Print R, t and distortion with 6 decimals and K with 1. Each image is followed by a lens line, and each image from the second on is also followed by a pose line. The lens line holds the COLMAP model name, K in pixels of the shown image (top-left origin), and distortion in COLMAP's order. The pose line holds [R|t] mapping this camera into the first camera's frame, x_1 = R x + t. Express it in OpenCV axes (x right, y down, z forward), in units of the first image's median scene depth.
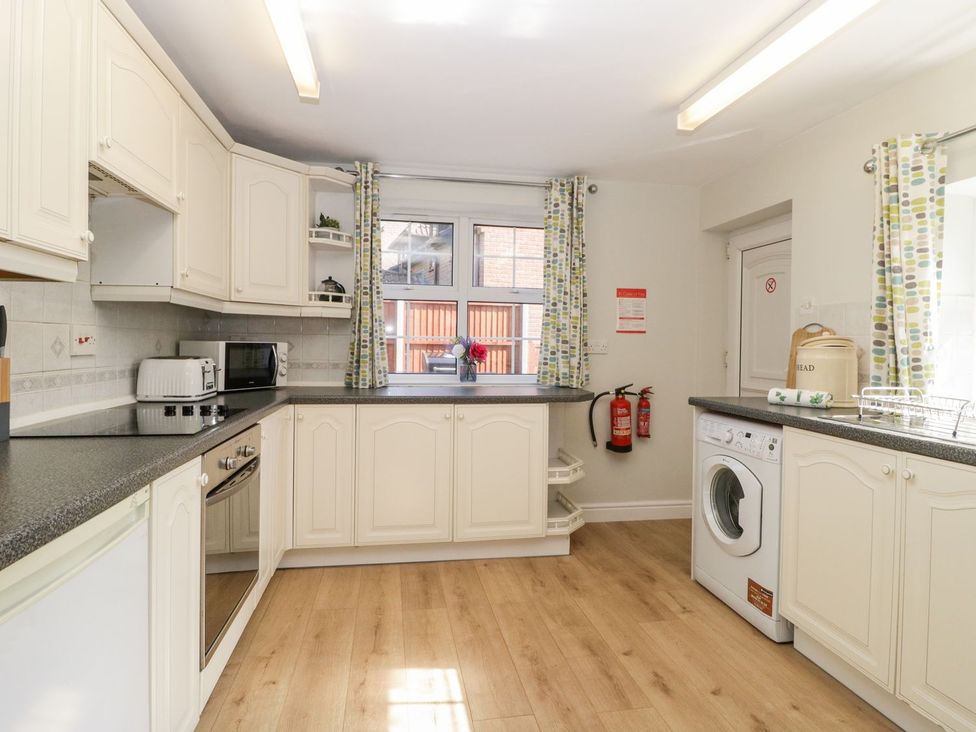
lens RADIAL K [[541.7, 0, 481.4], [0, 541.7, 346.3], [0, 0, 1]] dist [0.001795, -0.000086]
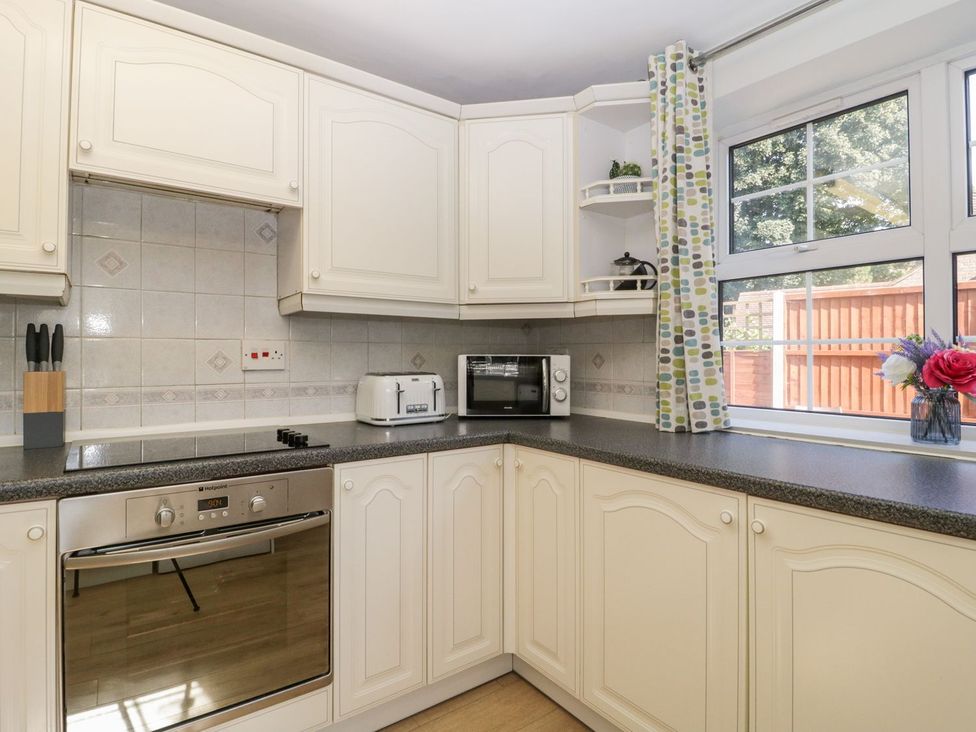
lens RADIAL K [[528.5, 0, 488.8], [0, 528.5, 350.7], [0, 0, 1]] dist [-0.007082, -0.001387]
pose [[0.455366, -0.021803, -0.890037, 0.214722], [0.002833, 0.999731, -0.023040, 0.002918], [0.890300, 0.007970, 0.455305, 0.593149]]
